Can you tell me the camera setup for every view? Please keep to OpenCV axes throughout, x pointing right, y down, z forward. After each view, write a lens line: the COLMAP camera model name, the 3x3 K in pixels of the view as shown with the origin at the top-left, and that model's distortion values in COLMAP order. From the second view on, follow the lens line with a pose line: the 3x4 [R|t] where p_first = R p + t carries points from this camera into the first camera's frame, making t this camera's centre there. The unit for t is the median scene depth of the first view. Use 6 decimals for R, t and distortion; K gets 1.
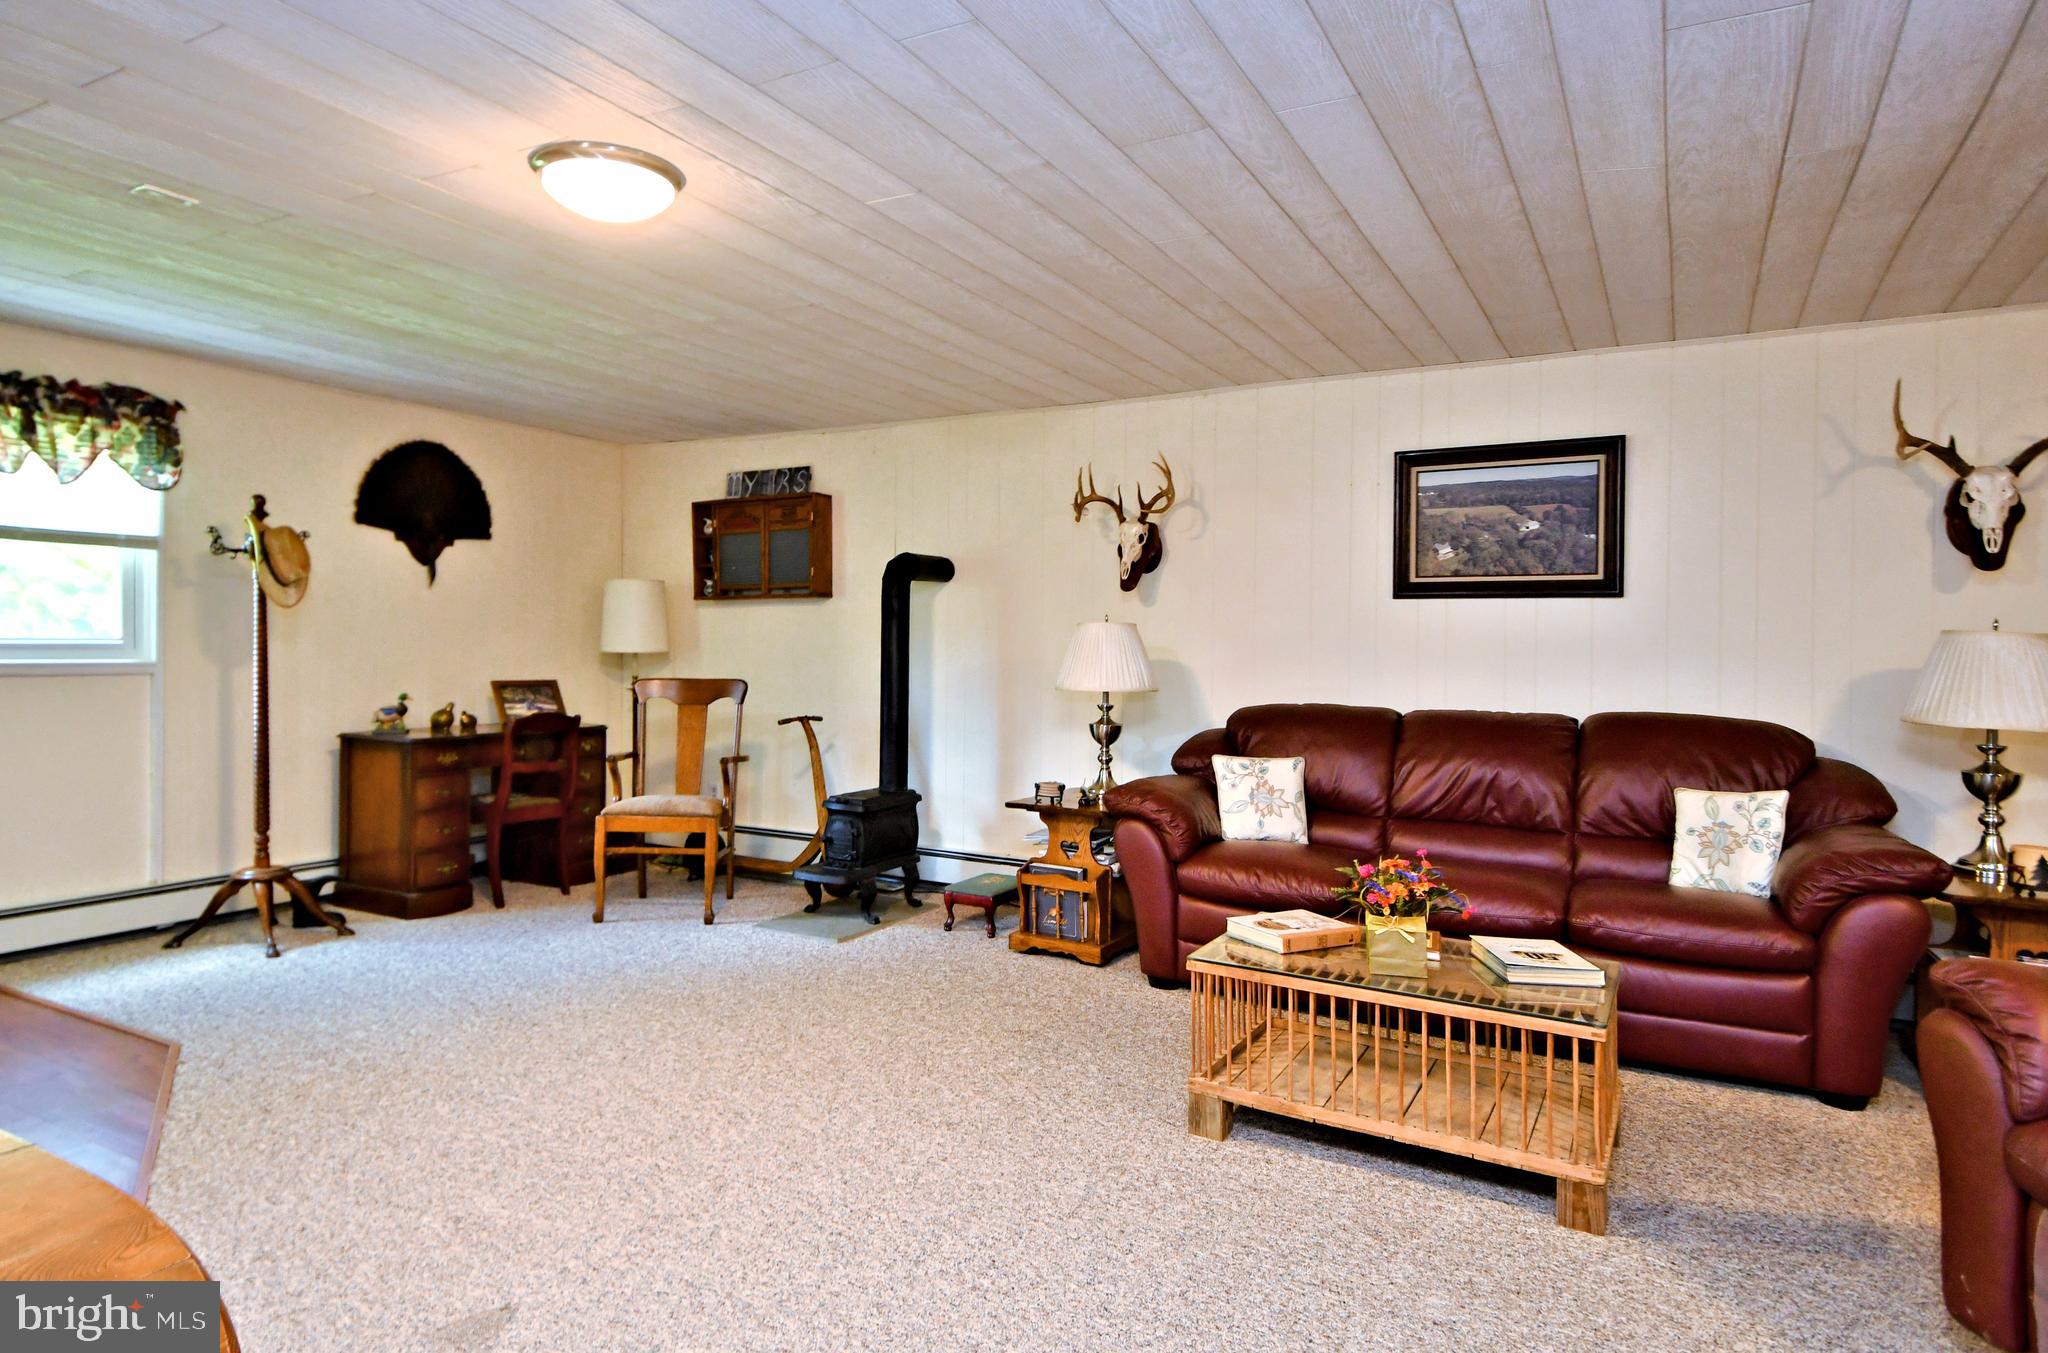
lens RADIAL K [[1166.9, 0, 1025.2], [0, 1166.9, 668.7], [0, 0, 1]] dist [0.000185, -0.000003]
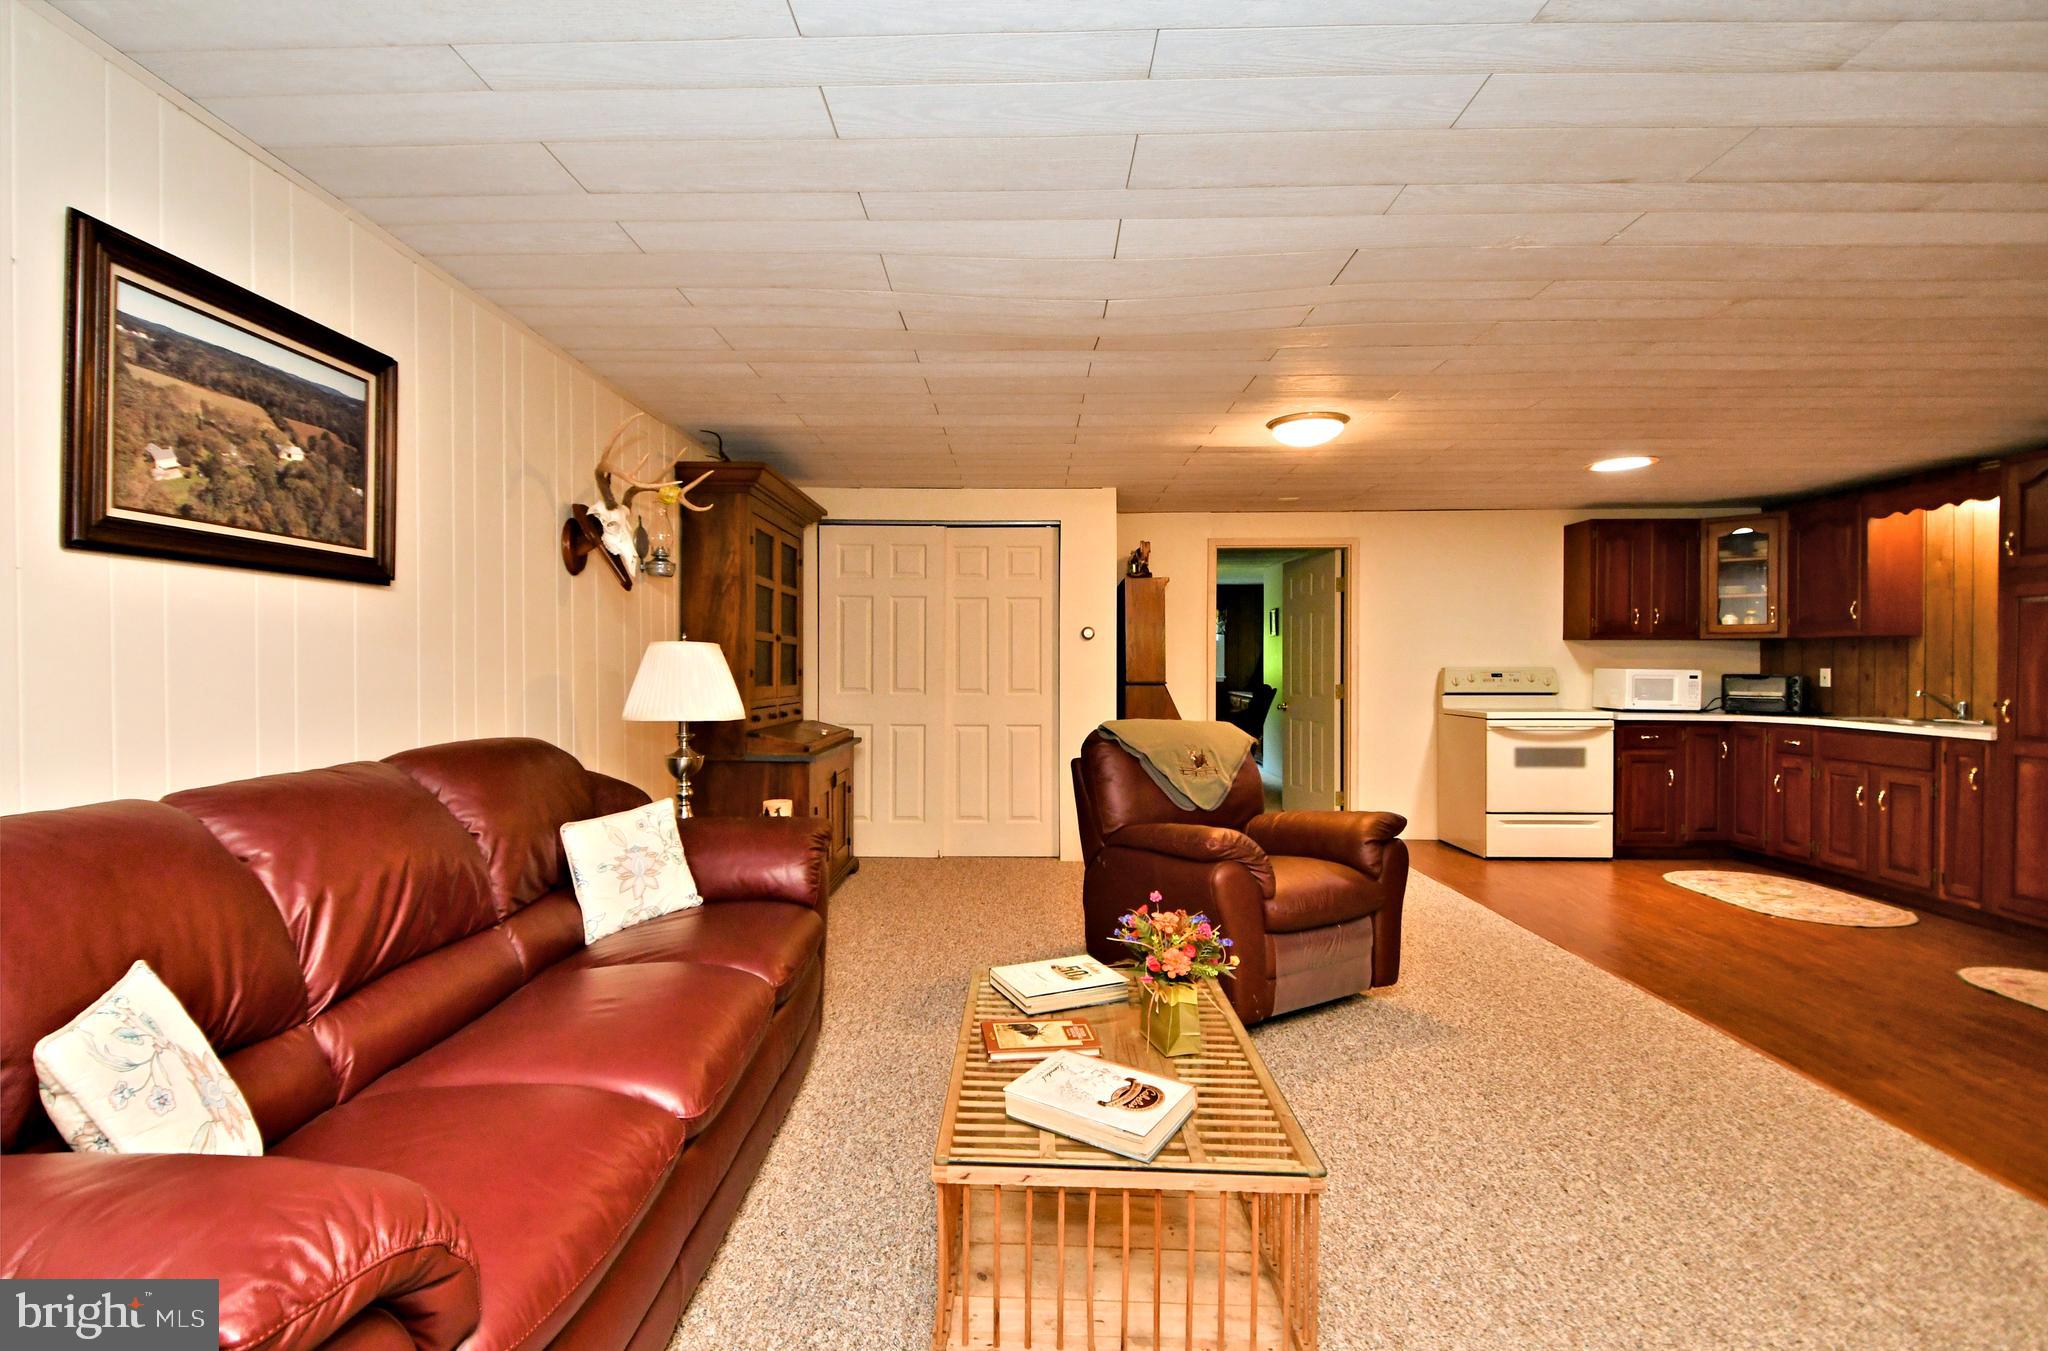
lens RADIAL K [[909.8, 0, 1017.1], [0, 909.8, 654.3], [0, 0, 1]] dist [0.002556, 0.000008]
pose [[-0.472355, -0.011423, 0.881334, -0.150288], [0.005657, 0.999856, 0.015991, -0.025569], [-0.881390, 0.012540, -0.472222, 0.890349]]
